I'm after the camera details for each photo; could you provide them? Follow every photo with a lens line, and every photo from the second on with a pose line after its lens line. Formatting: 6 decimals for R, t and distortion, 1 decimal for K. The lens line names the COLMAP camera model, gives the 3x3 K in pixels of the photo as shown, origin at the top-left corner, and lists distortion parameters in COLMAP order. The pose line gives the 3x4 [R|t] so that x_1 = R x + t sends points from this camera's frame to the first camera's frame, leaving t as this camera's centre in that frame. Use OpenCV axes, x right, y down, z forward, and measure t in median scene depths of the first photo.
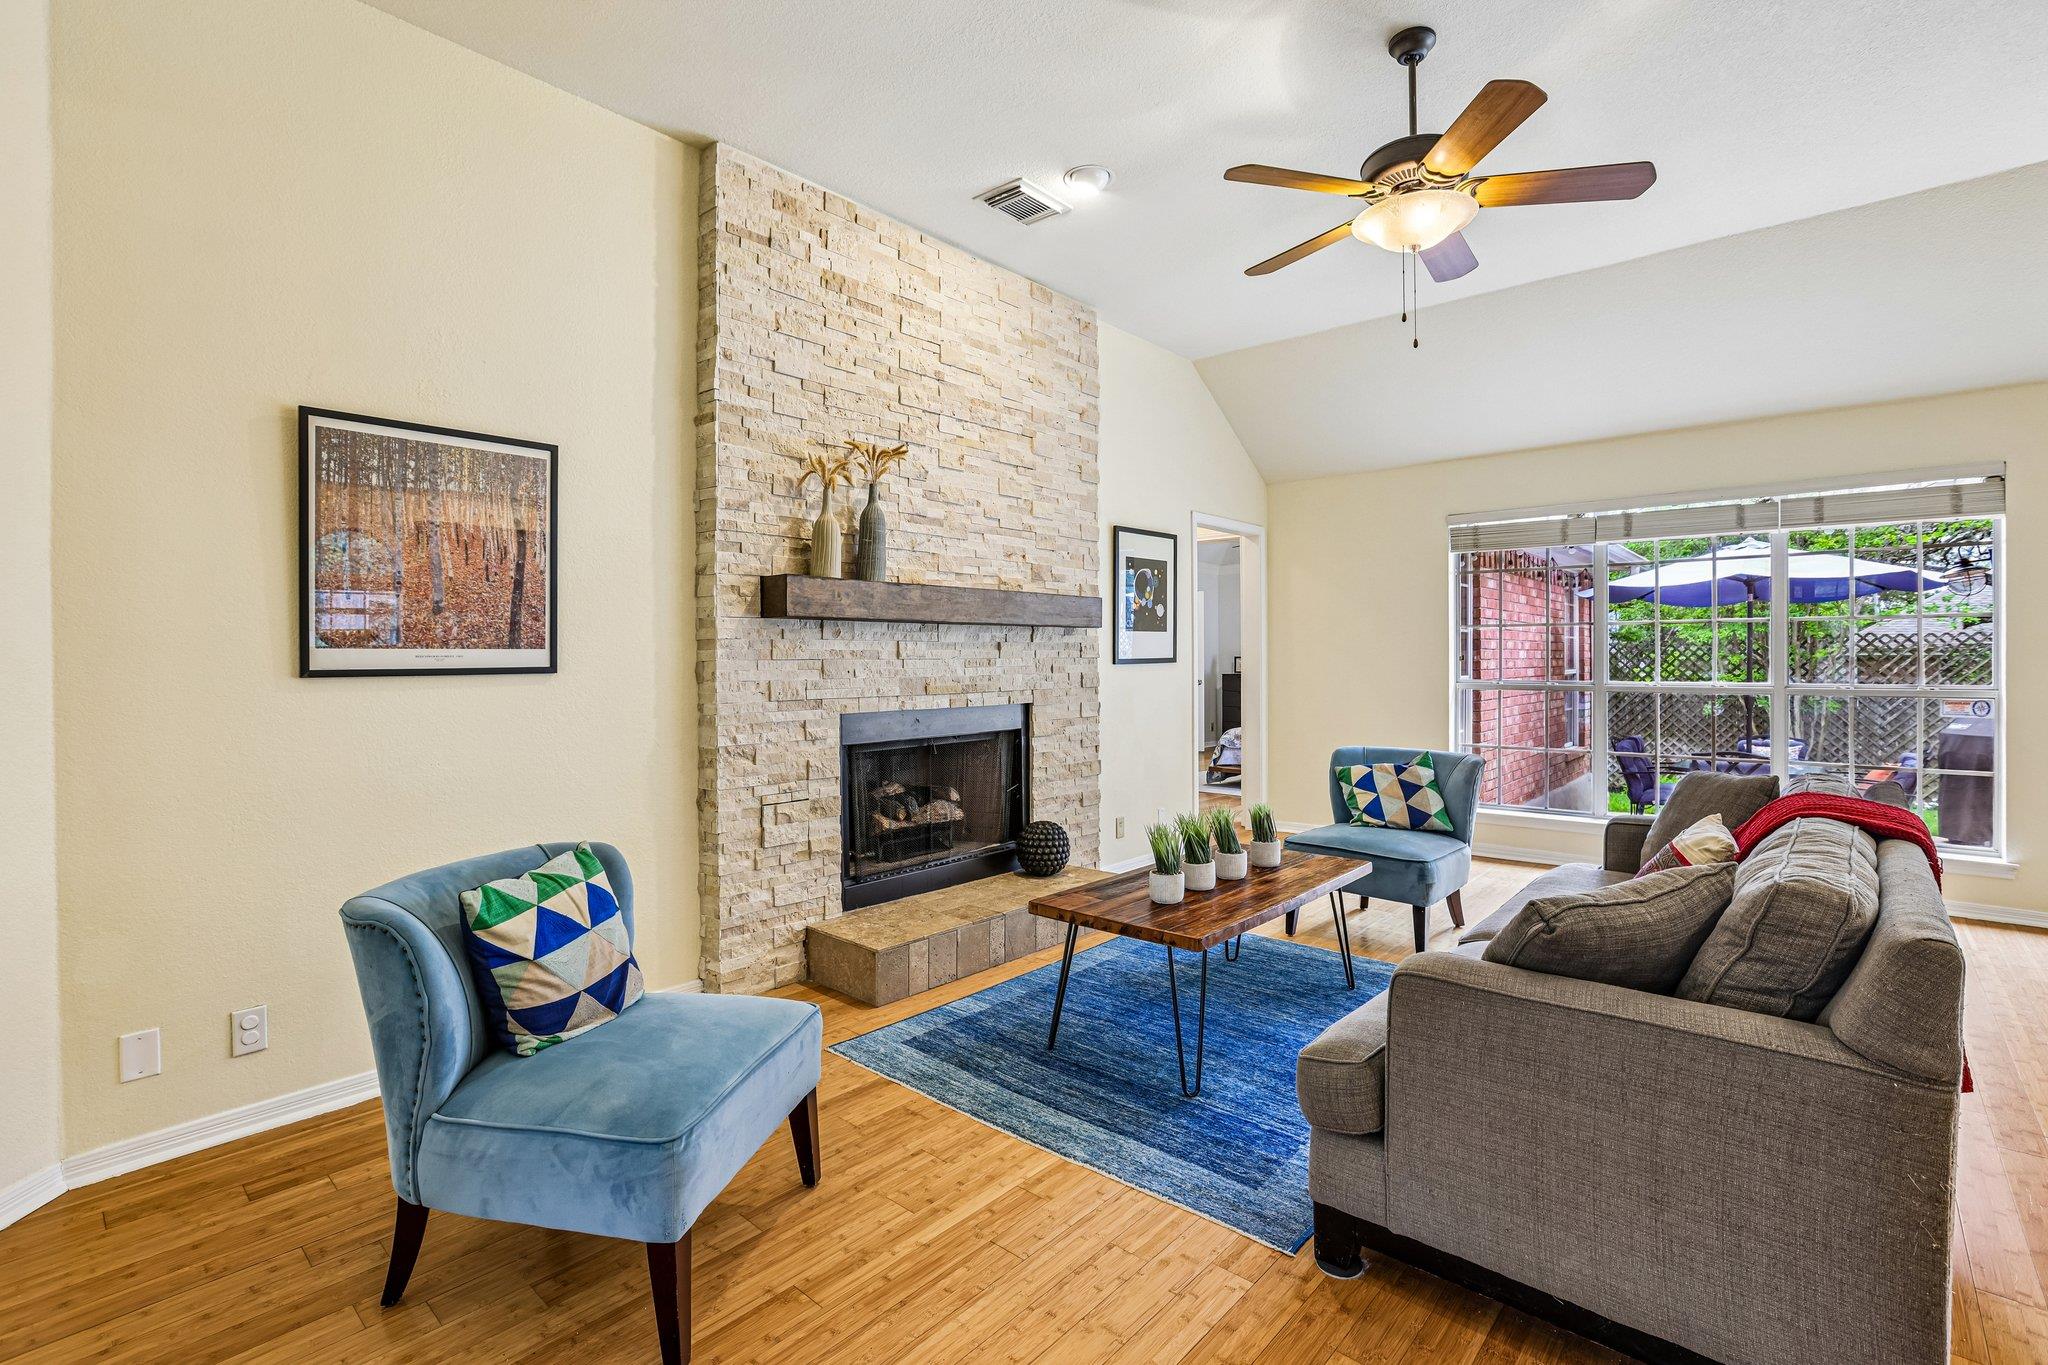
lens RADIAL K [[936.9, 0, 1016.8], [0, 936.9, 657.2], [0, 0, 1]] dist [-0.035746, 0.001157]
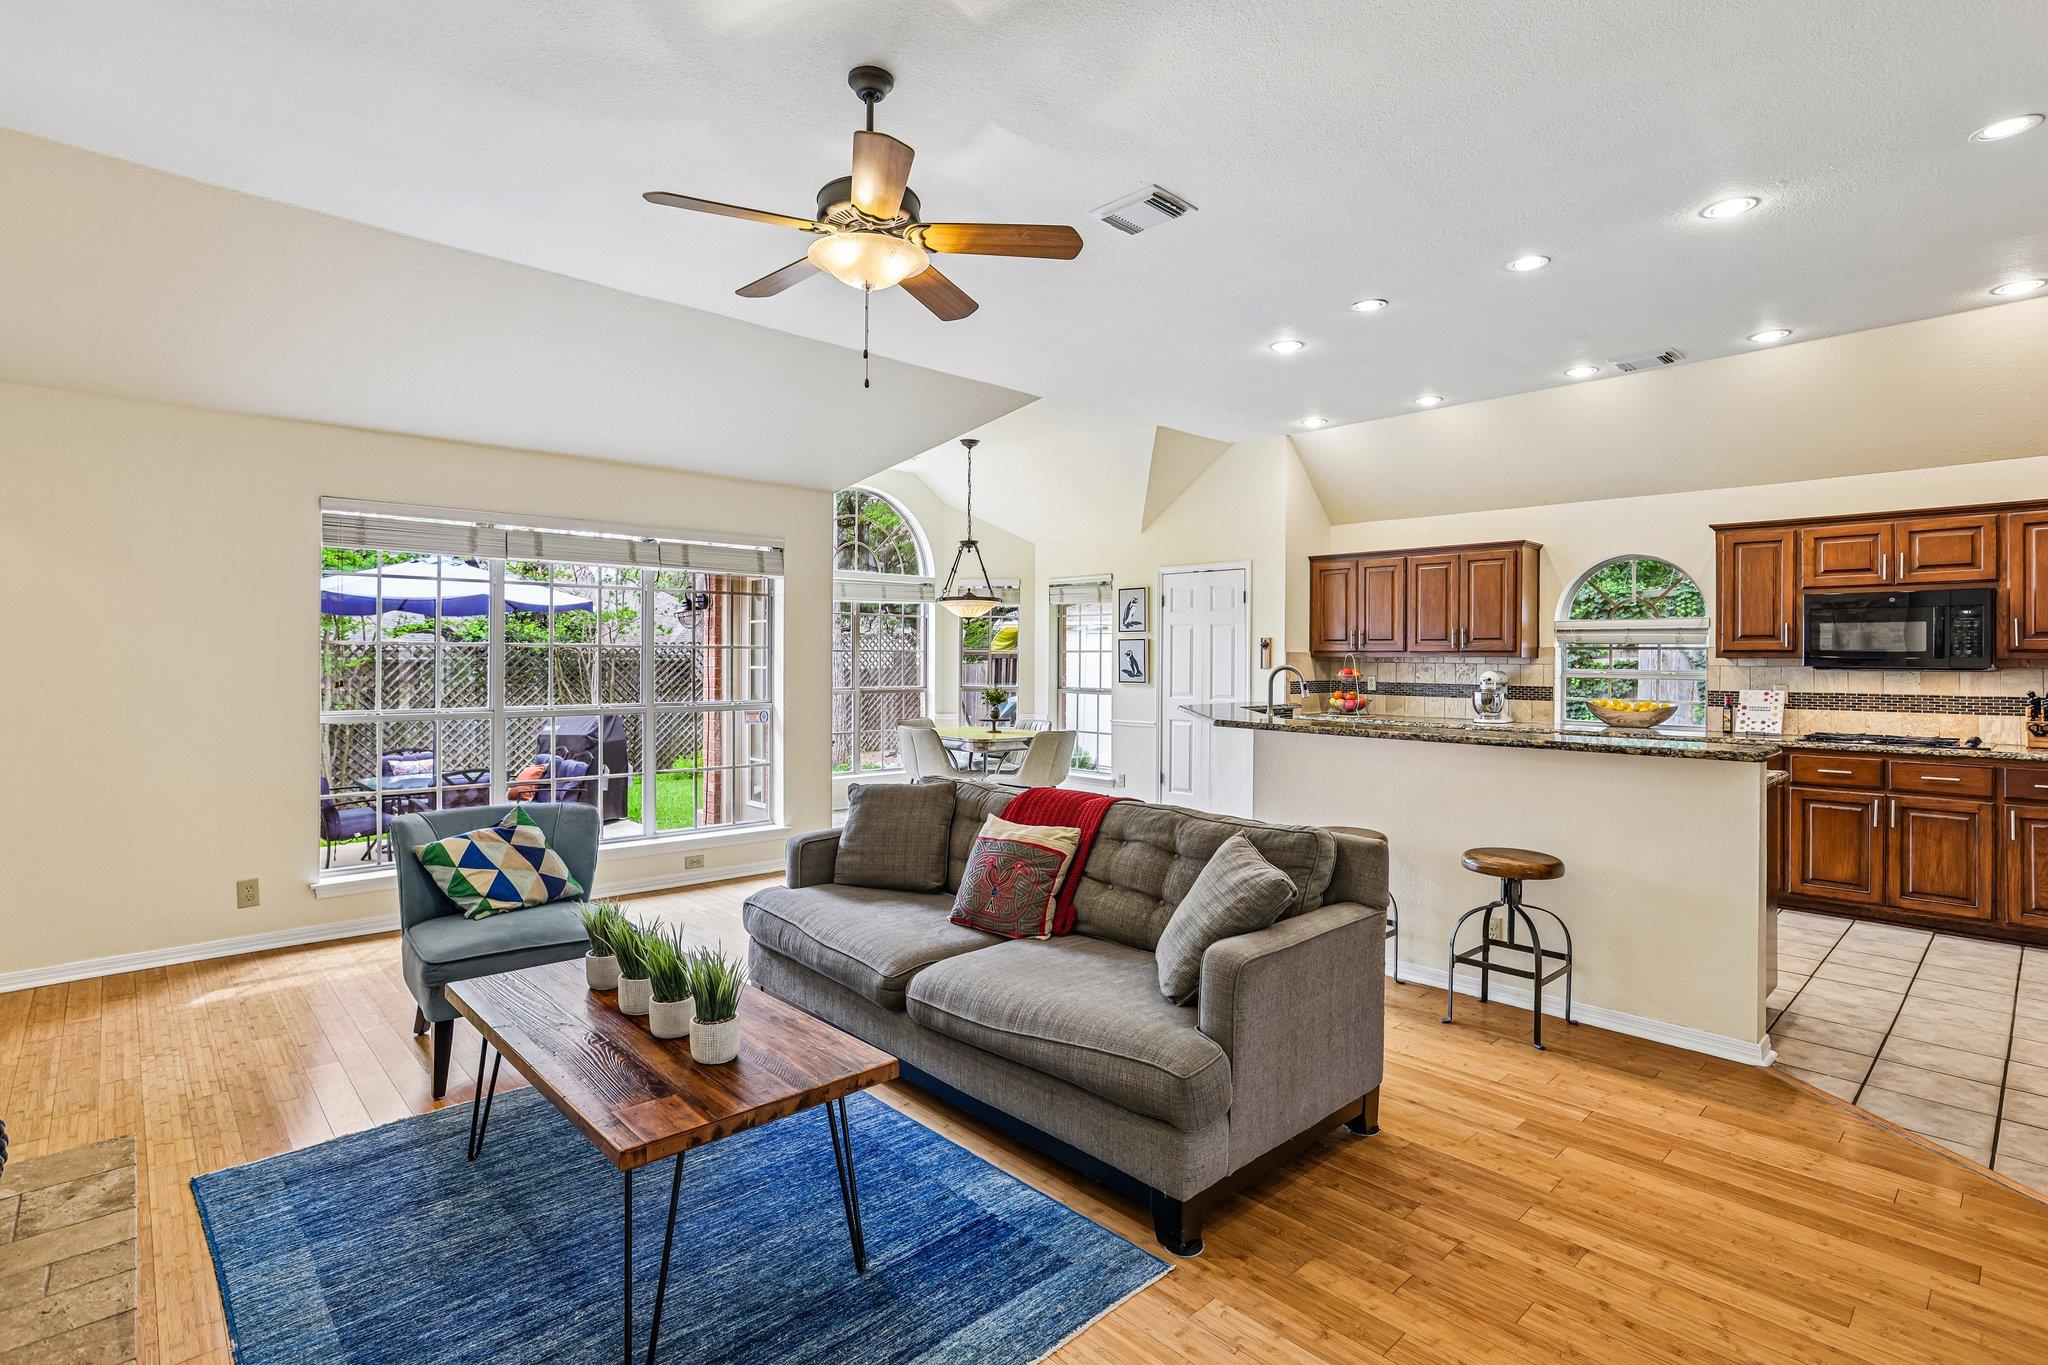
lens RADIAL K [[990.3, 0, 1040.9], [0, 990.3, 654.8], [0, 0, 1]] dist [-0.001089, 0.006445]
pose [[0.073986, 0.006322, 0.997239, -0.446538], [-0.006791, 0.999960, -0.005835, -0.034155], [-0.997236, -0.006341, 0.074026, 0.540414]]
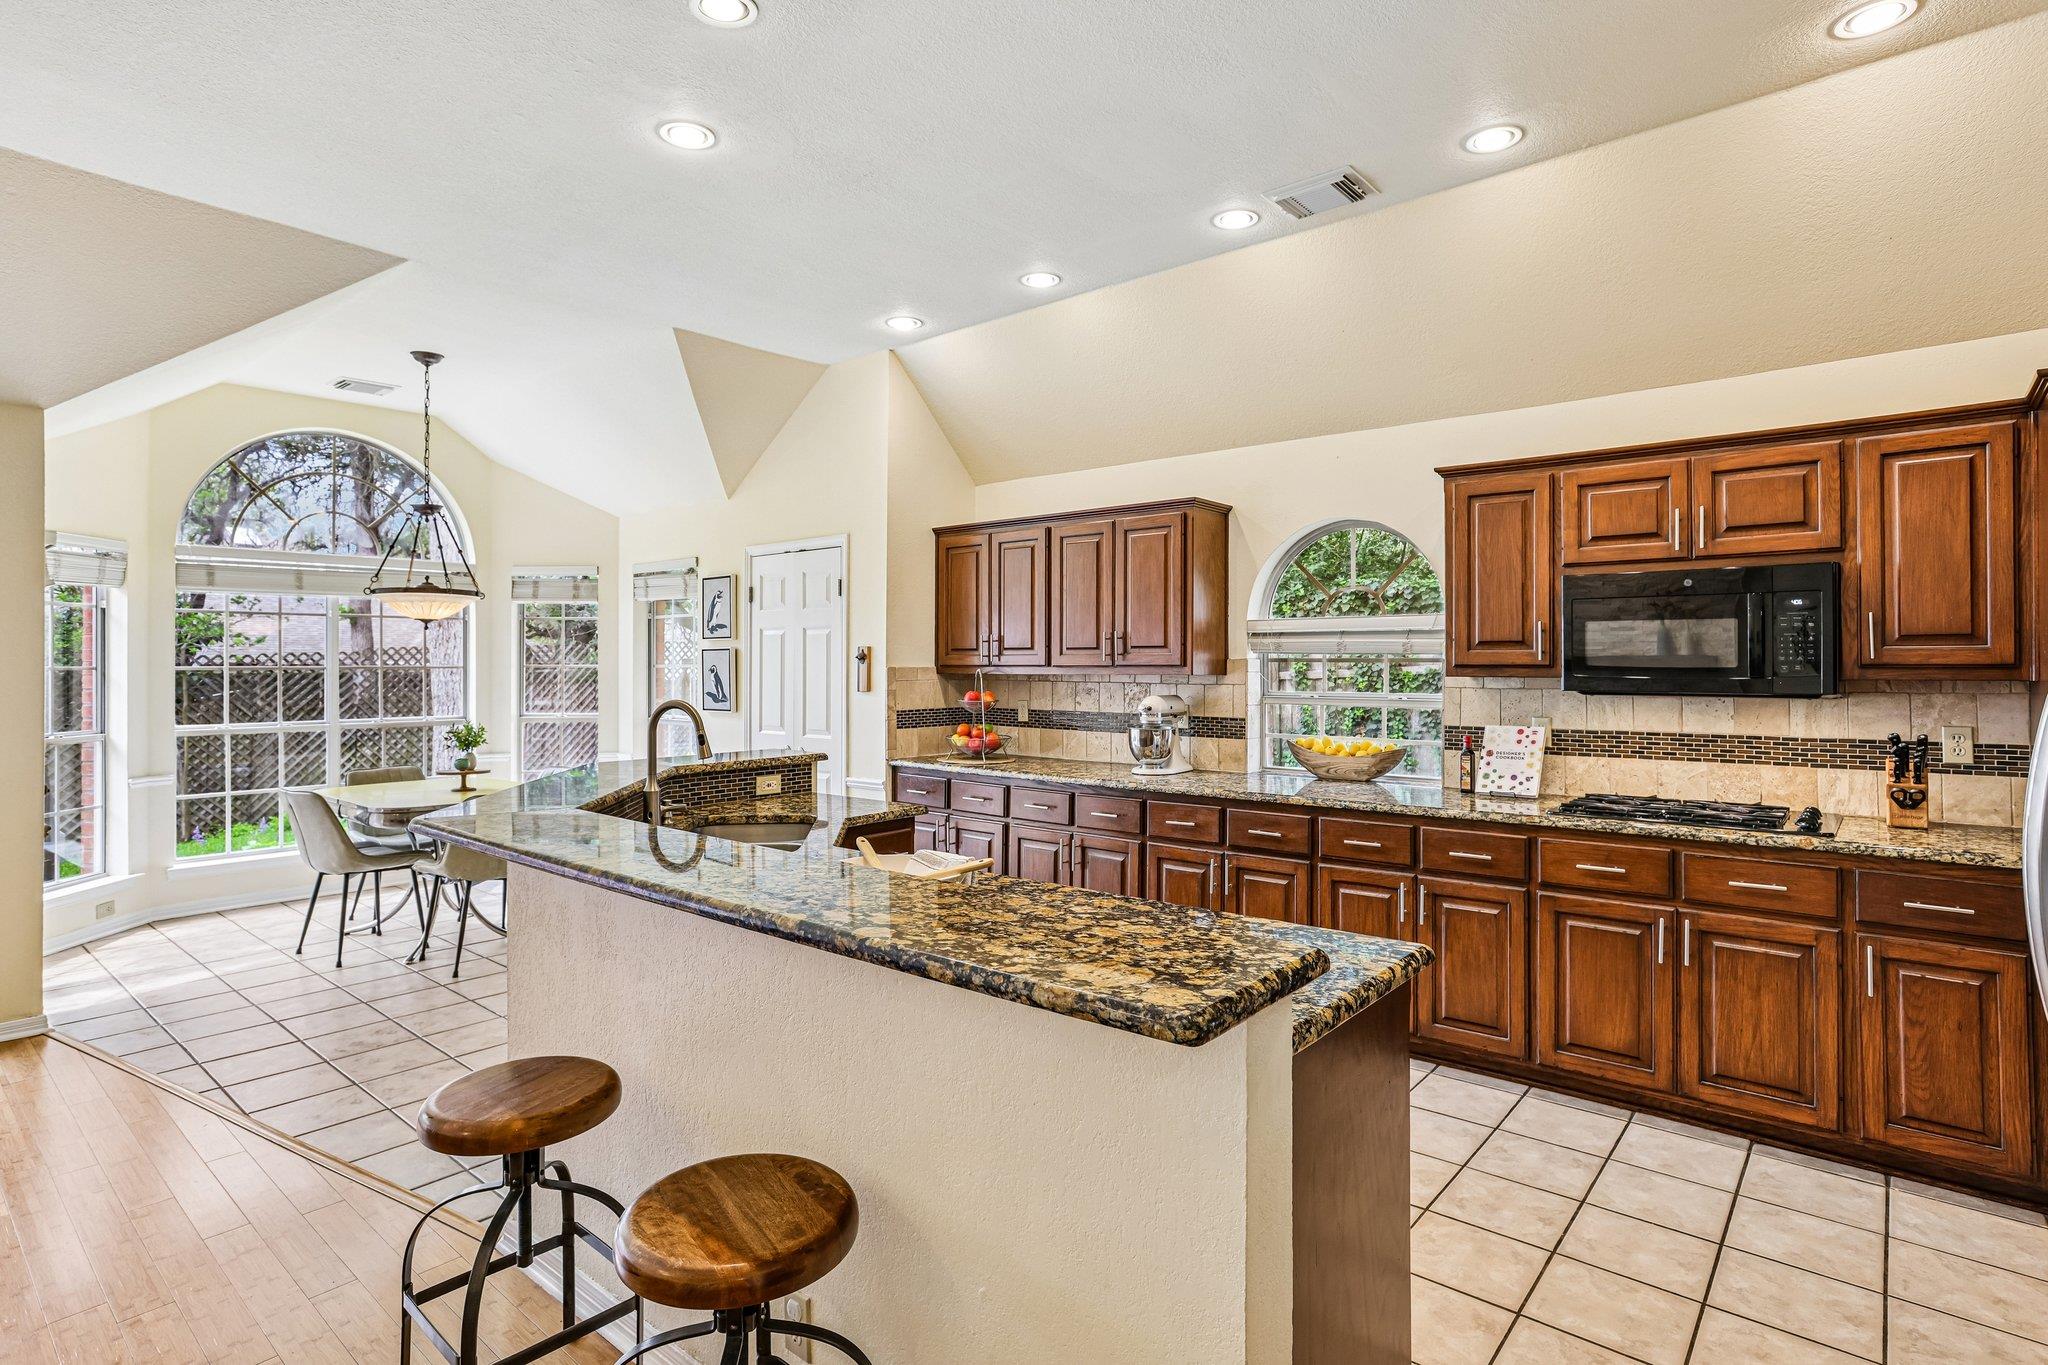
lens RADIAL K [[1042.1, 0, 1022.0], [0, 1042.1, 656.0], [0, 0, 1]] dist [-0.016049, 0.009271]
pose [[-0.021423, 0.009503, 0.999725, 0.166015], [0.001081, 0.999954, -0.009482, -0.057009], [-0.999770, 0.000878, -0.021432, 0.033653]]
